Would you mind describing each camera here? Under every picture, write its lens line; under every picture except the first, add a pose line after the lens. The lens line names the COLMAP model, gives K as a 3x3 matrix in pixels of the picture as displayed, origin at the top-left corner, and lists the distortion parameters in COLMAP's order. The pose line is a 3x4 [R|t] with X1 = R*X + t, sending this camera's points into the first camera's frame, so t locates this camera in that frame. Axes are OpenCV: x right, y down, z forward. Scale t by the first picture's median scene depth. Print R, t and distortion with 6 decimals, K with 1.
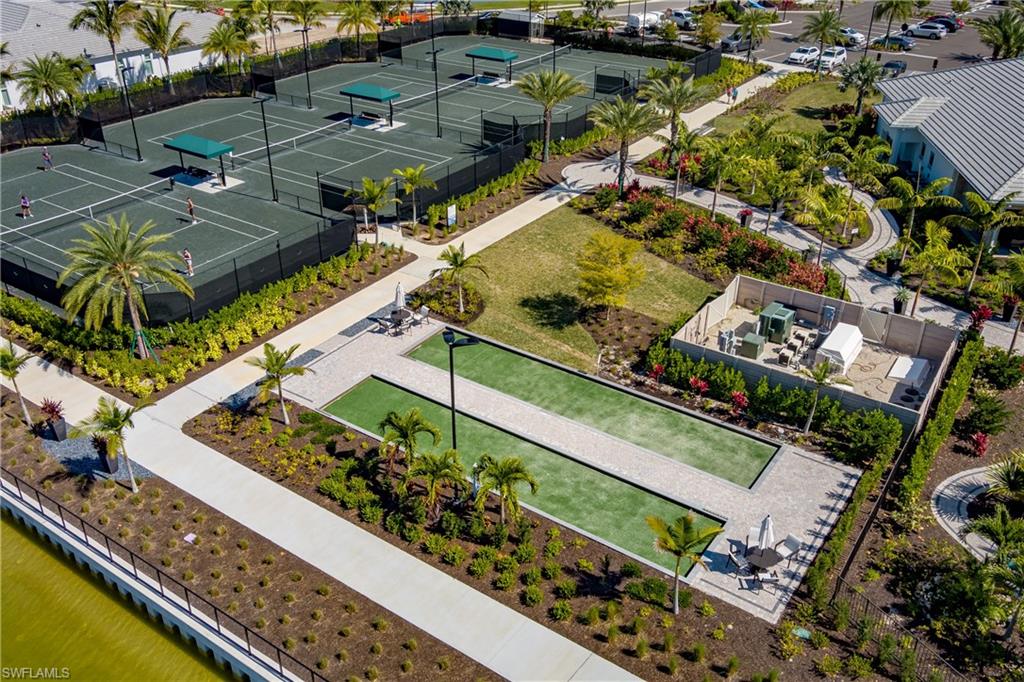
lens RADIAL K [[891.2, 0, 512.0], [0, 891.2, 341.0], [0, 0, 1]] dist [-0.001059, -0.000834]
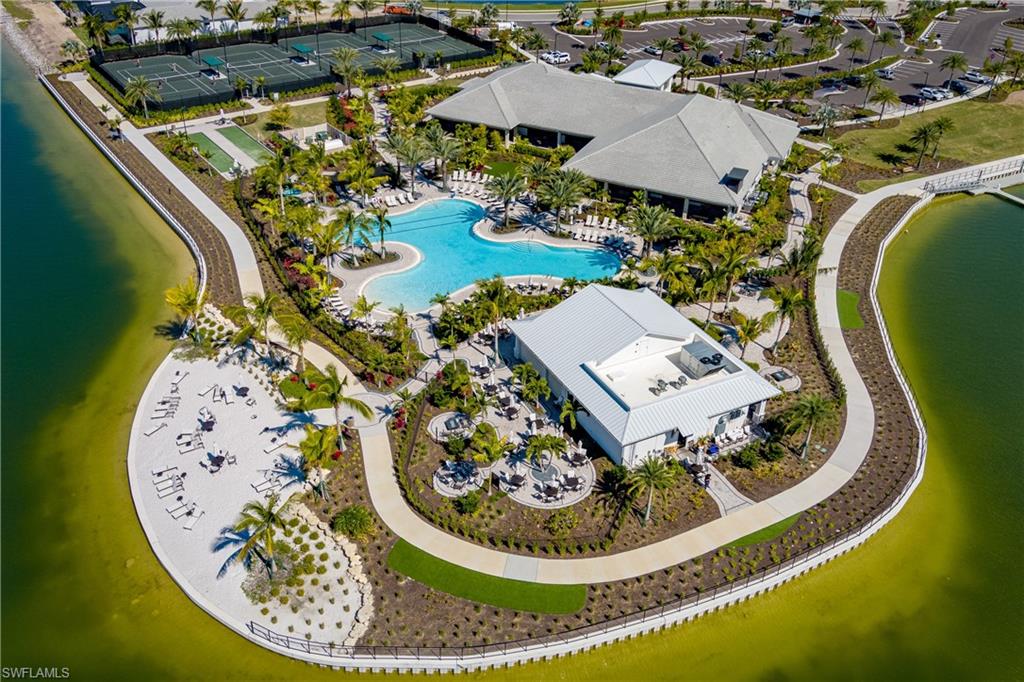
lens RADIAL K [[891.2, 0, 512.0], [0, 891.2, 341.0], [0, 0, 1]] dist [-0.001059, -0.000834]
pose [[0.945458, 0.195621, -0.260463, 1.681192], [-0.185153, 0.980598, 0.064391, 0.321620], [0.268005, -0.012654, 0.963334, -1.636193]]
